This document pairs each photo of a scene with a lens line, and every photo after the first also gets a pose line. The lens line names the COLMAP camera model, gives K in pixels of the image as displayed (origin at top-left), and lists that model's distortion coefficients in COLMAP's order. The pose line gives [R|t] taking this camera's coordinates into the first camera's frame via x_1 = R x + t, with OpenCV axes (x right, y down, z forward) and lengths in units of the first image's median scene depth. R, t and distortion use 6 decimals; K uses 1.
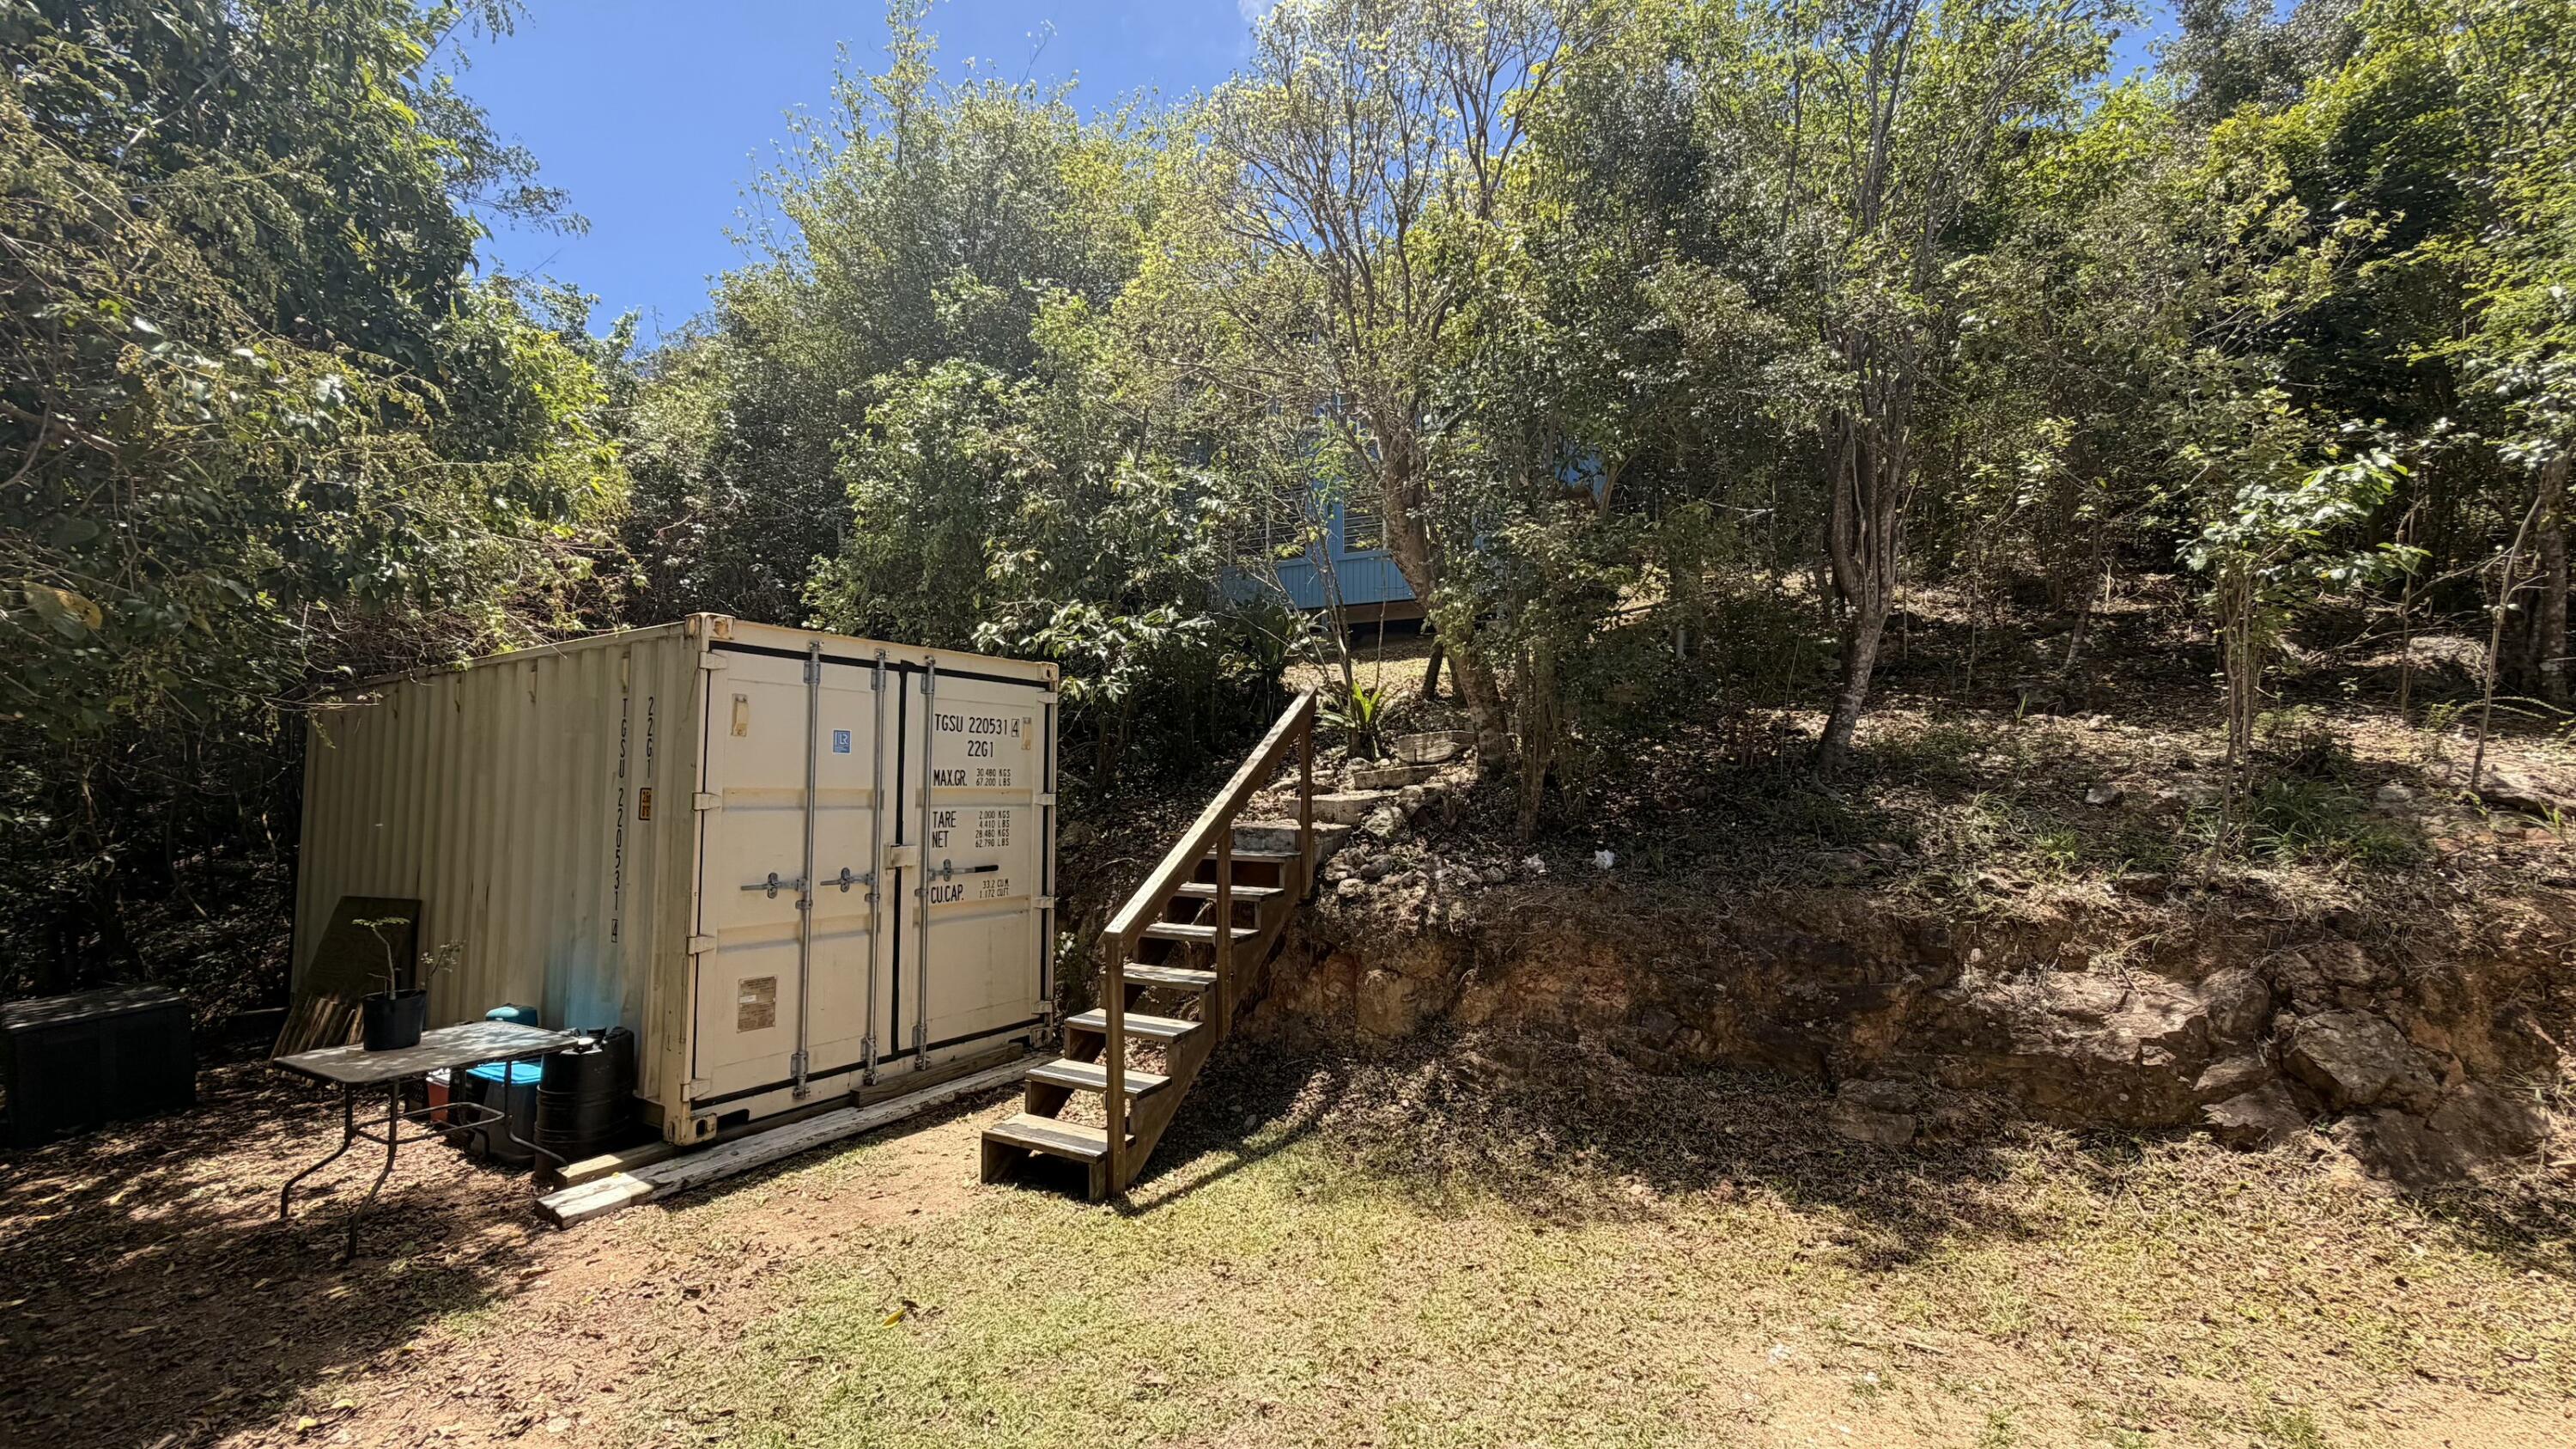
lens RADIAL K [[1021.6, 0, 1276.5], [0, 1021.6, 720.7], [0, 0, 1]] dist [-0.000713, 0.000103]
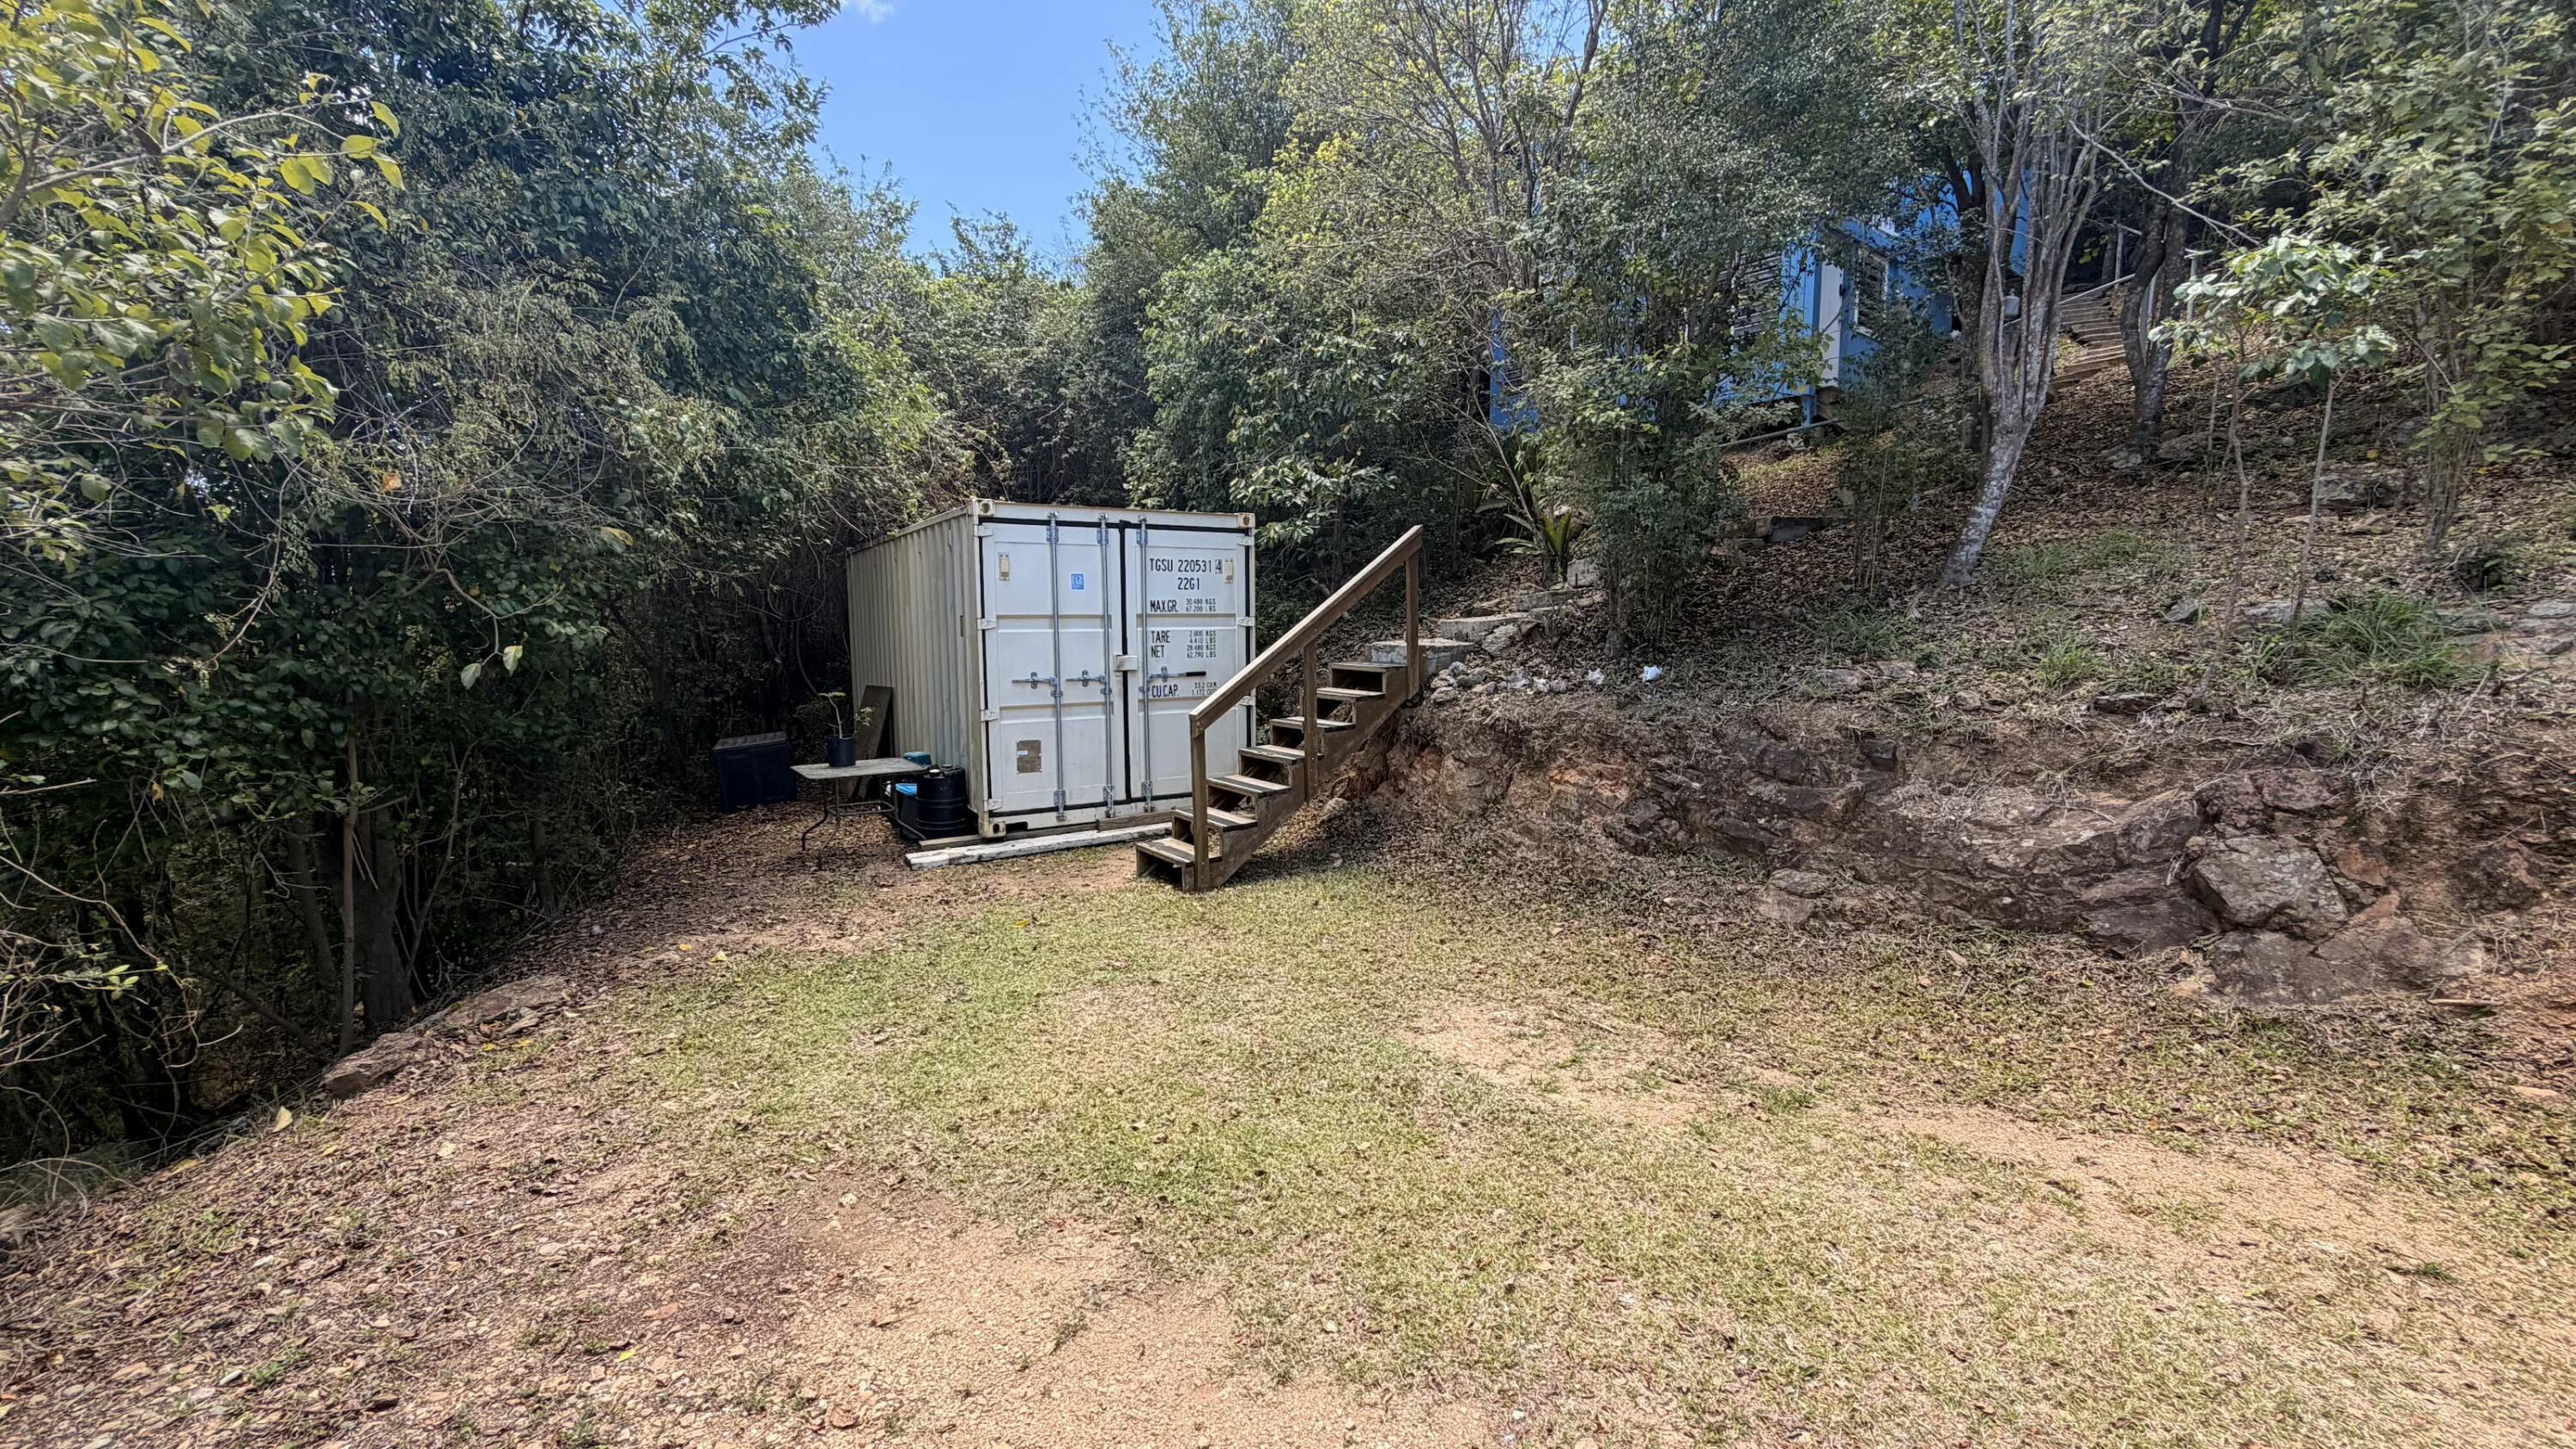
lens RADIAL K [[1021.6, 0, 1282.7], [0, 1021.6, 726.7], [0, 0, 1]] dist [-0.000713, 0.000103]
pose [[0.901662, 0.039397, -0.430643, 0.471217], [0.037679, 0.984897, 0.168993, -0.010954], [0.430797, -0.168601, 0.886559, -0.177874]]
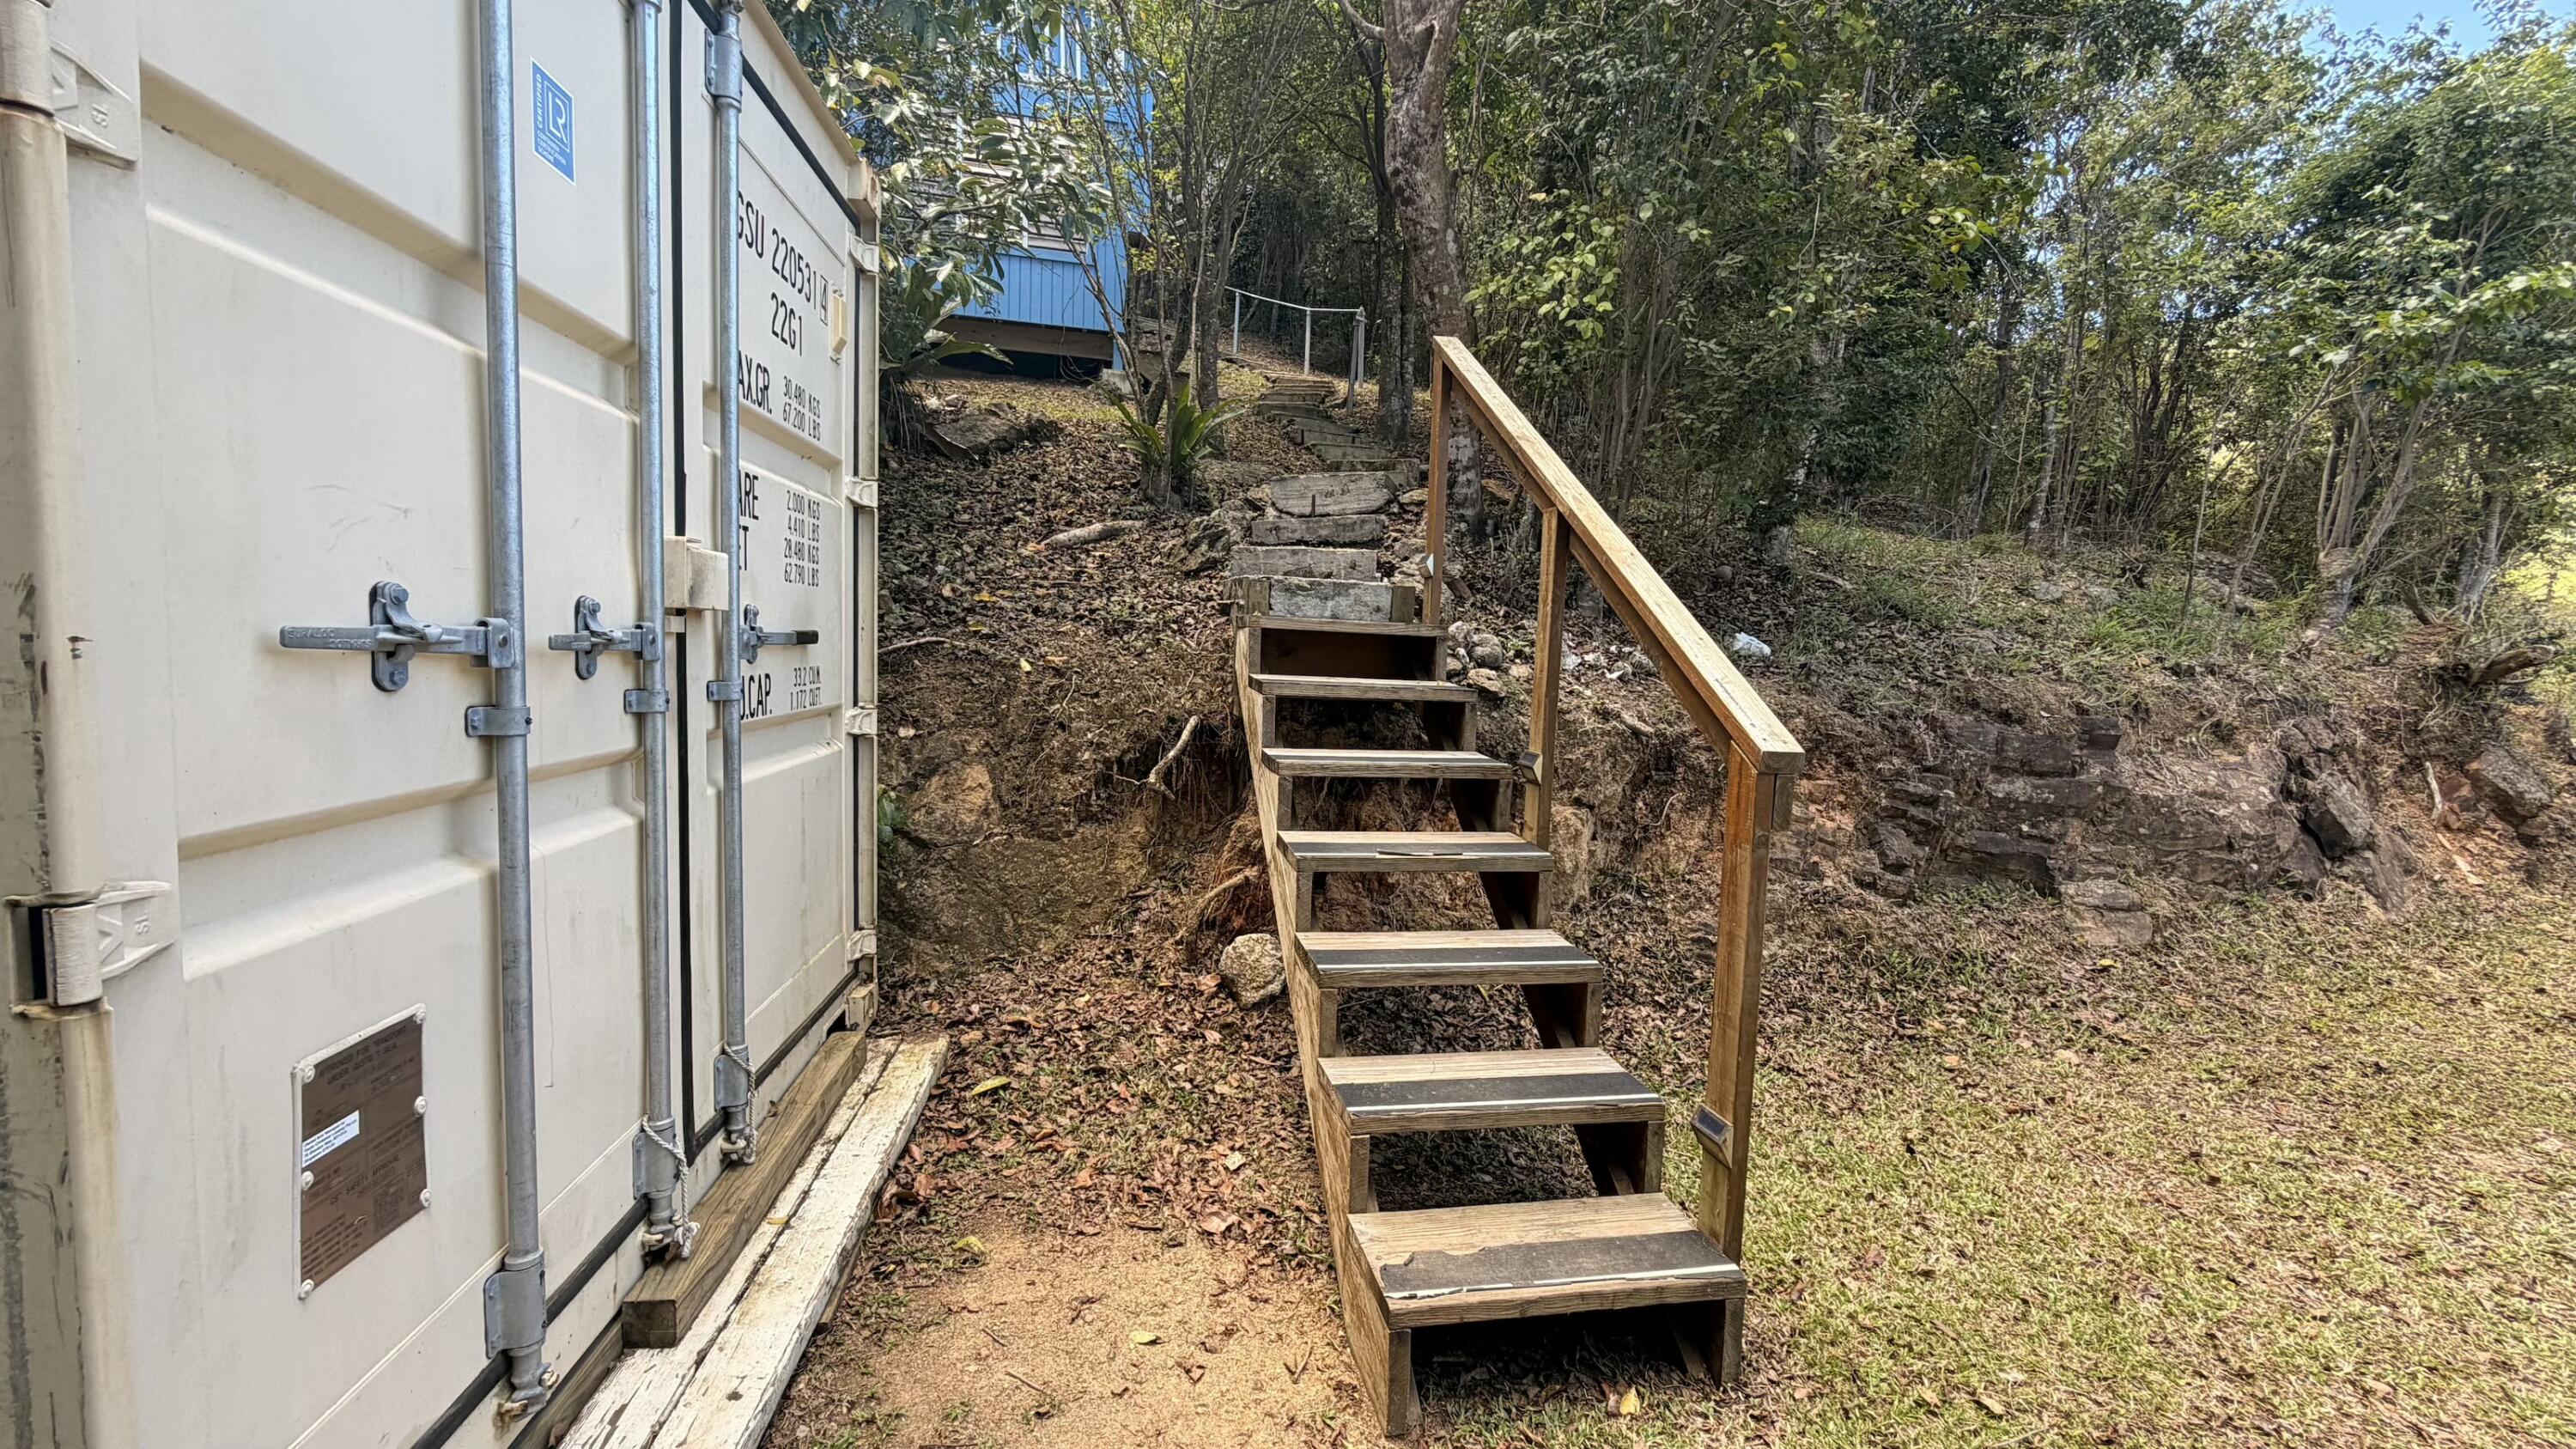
lens RADIAL K [[1021.6, 0, 1291.5], [0, 1021.6, 733.8], [0, 0, 1]] dist [-0.000713, 0.000103]
pose [[0.765770, -0.029270, 0.642448, -0.471426], [-0.082081, 0.986346, 0.142775, 0.129167], [-0.637855, -0.162066, 0.752912, 0.674575]]
